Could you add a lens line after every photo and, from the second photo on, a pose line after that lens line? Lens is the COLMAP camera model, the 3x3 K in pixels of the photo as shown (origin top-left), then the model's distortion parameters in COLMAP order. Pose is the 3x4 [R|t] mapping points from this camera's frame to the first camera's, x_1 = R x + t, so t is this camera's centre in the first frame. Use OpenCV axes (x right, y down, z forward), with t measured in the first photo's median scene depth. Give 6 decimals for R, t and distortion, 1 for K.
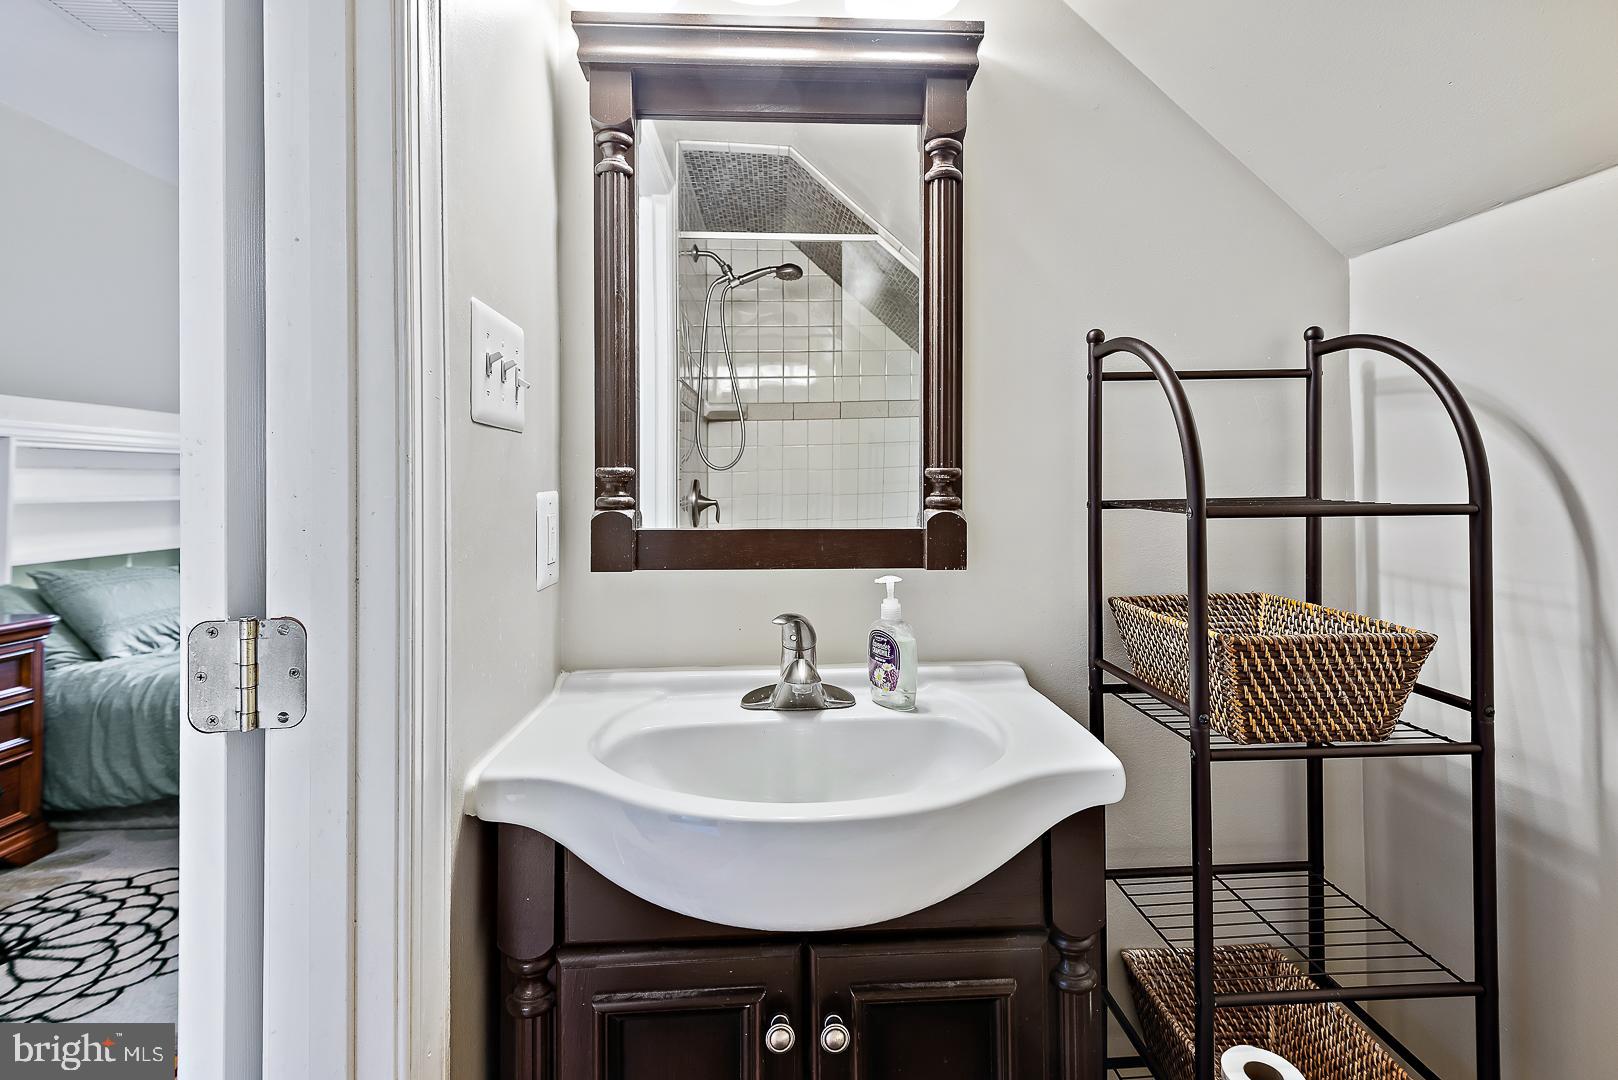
lens RADIAL K [[724.1, 0, 804.4], [0, 724.1, 490.4], [0, 0, 1]] dist [0.001829, -0.000038]
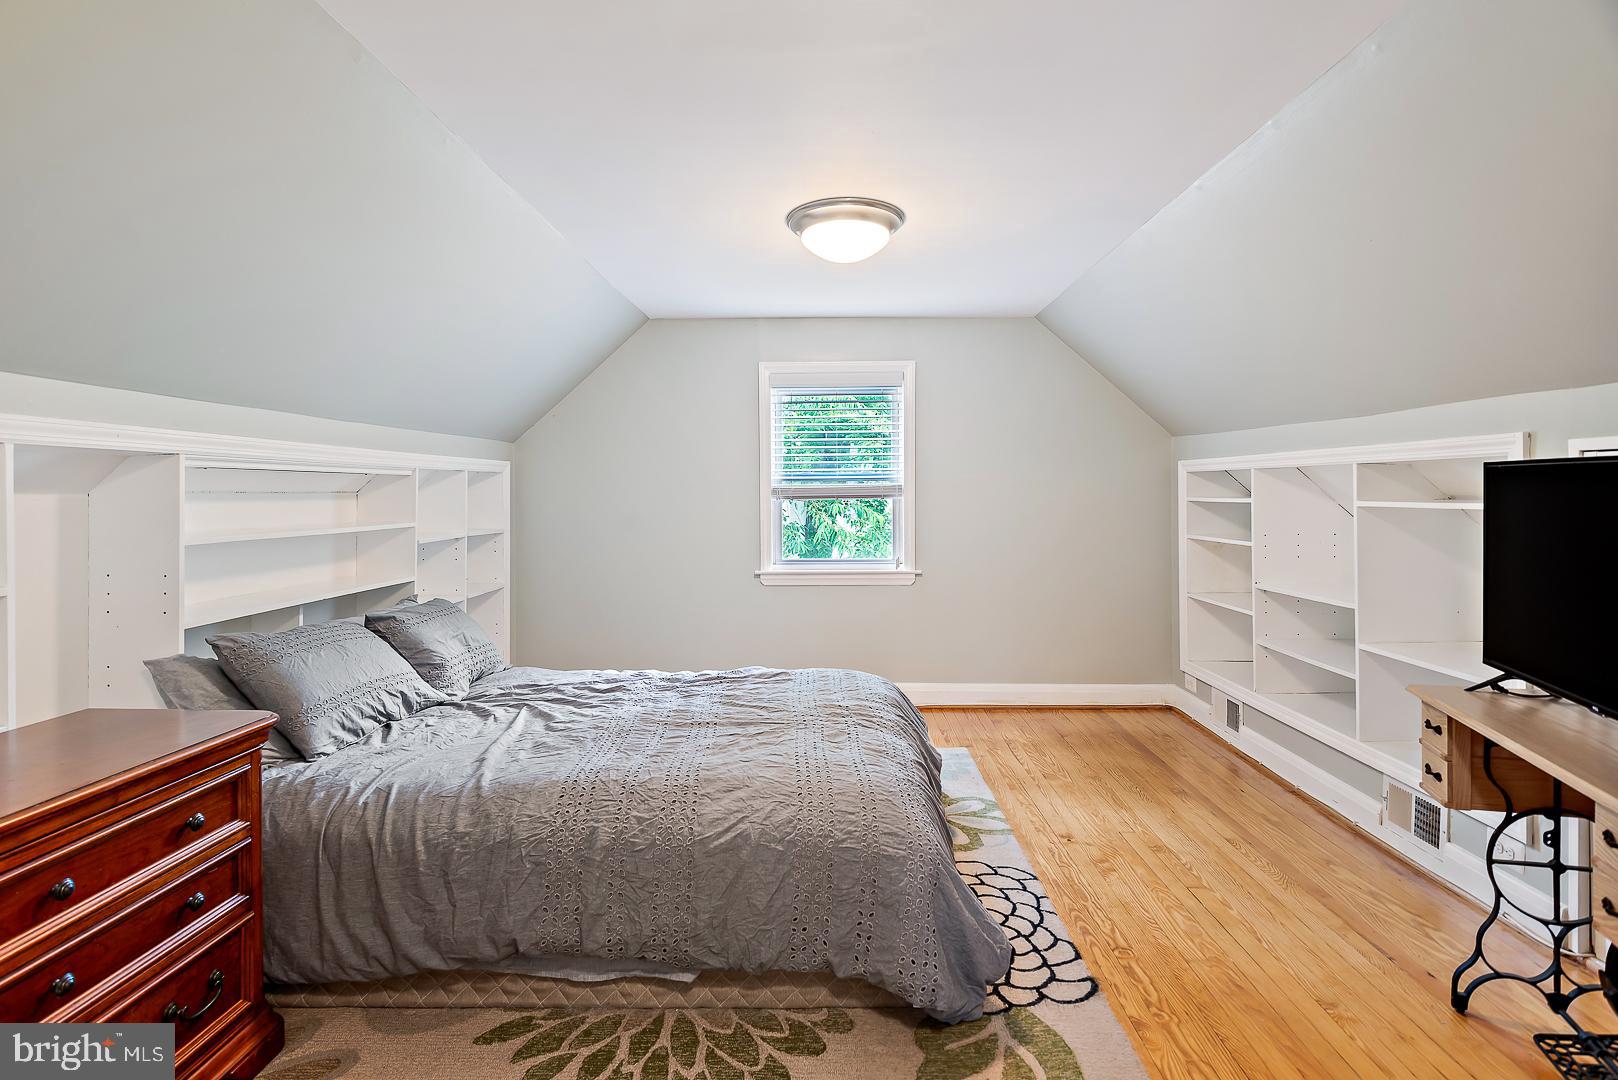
lens RADIAL K [[774.5, 0, 807.7], [0, 774.5, 520.6], [0, 0, 1]] dist [0.002048, -0.000522]
pose [[0.997750, -0.000864, -0.067038, -0.463591], [0.002735, 0.999609, 0.027817, -0.029786], [0.066988, -0.027938, 0.997363, 0.294969]]
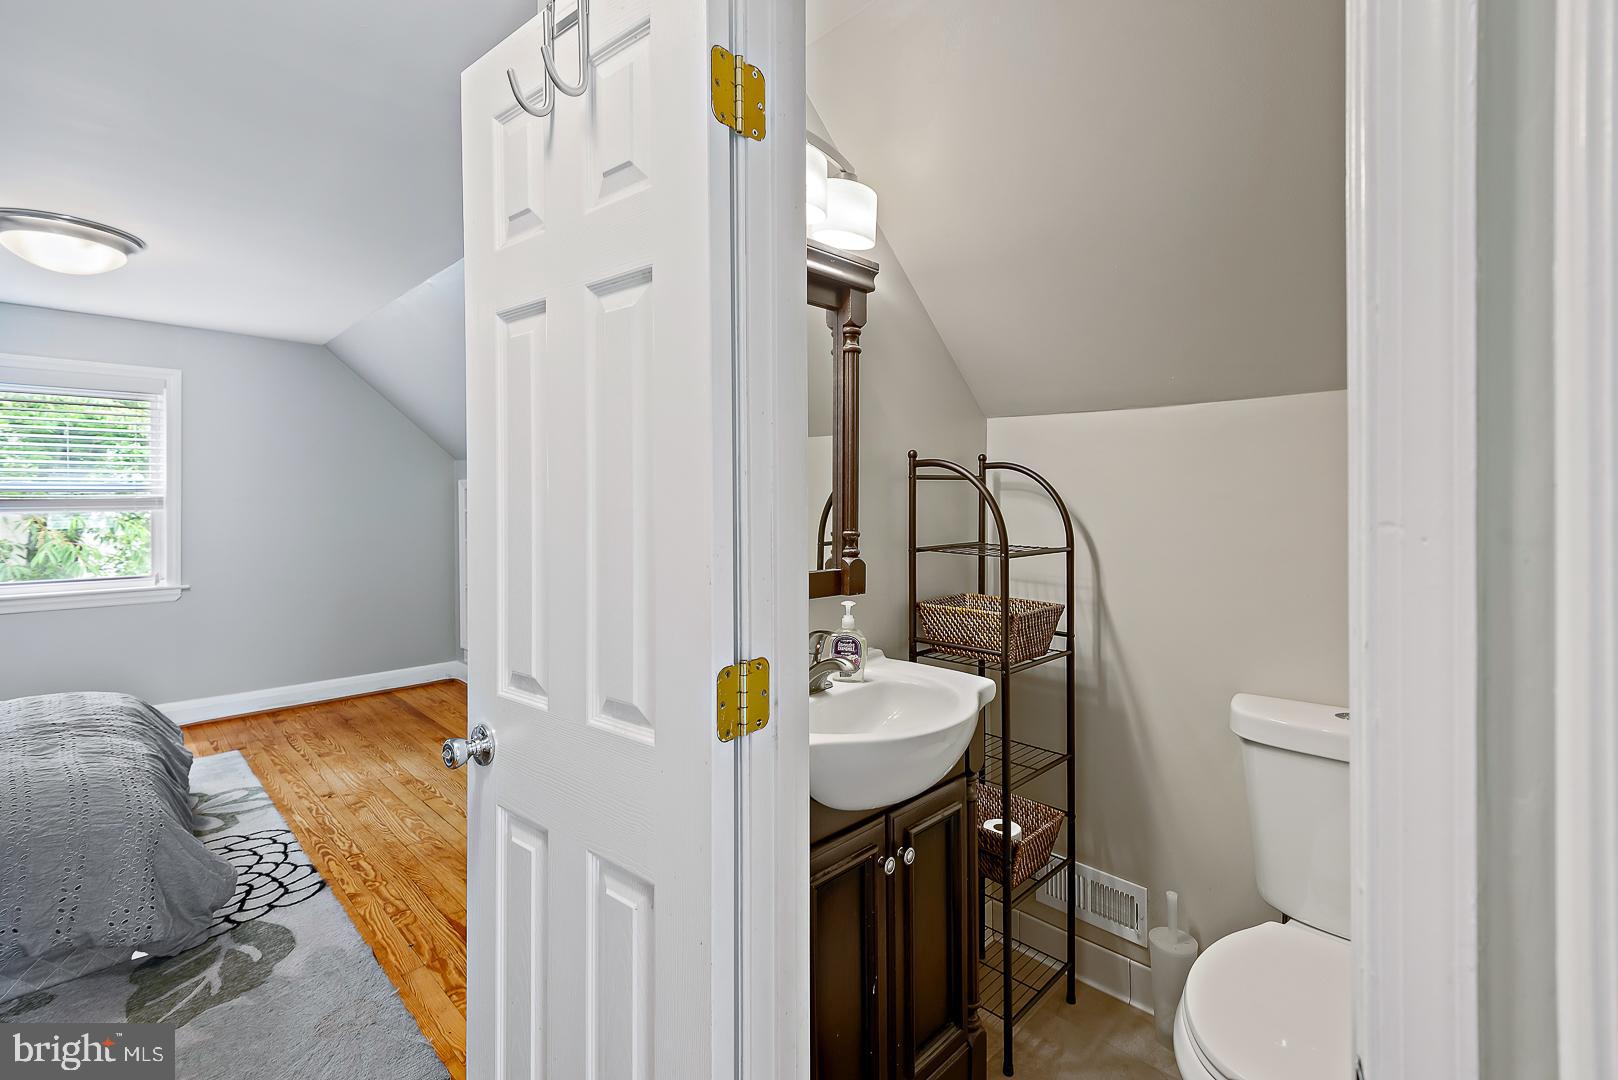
lens RADIAL K [[729.6, 0, 807.8], [0, 729.6, 507.5], [0, 0, 1]] dist [0.015568, -0.005497]
pose [[0.739557, -0.000535, 0.673094, -0.409772], [0.001151, 0.999999, -0.000470, -0.035280], [-0.673093, 0.001122, 0.739557, -0.055555]]
